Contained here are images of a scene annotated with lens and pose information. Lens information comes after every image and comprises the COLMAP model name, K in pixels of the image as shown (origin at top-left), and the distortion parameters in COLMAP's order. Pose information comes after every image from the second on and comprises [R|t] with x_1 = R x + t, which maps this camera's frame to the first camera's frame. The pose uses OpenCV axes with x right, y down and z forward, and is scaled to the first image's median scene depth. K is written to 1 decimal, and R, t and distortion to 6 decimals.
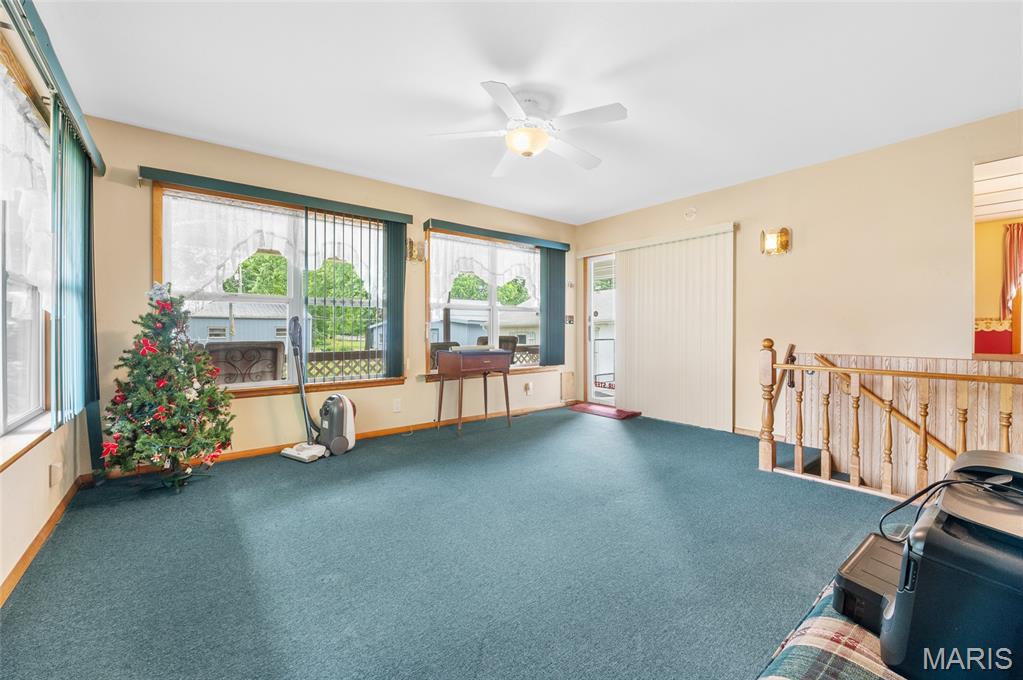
lens RADIAL K [[417.3, 0, 510.9], [0, 417.3, 335.9], [0, 0, 1]] dist [-0.002602, -0.000413]
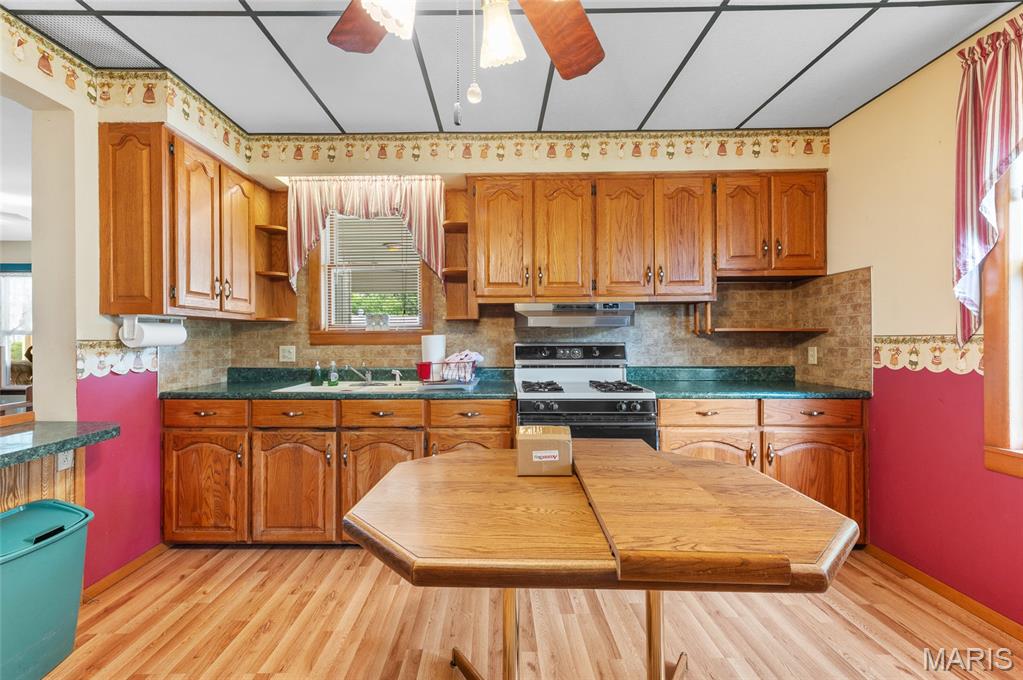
lens RADIAL K [[430.1, 0, 492.5], [0, 430.1, 340.2], [0, 0, 1]] dist [0.001499, -0.000277]
pose [[0.775158, -0.001302, -0.631766, 1.256680], [-0.004334, 0.999963, -0.007378, -0.039754], [0.631753, 0.008457, 0.775124, 0.556240]]
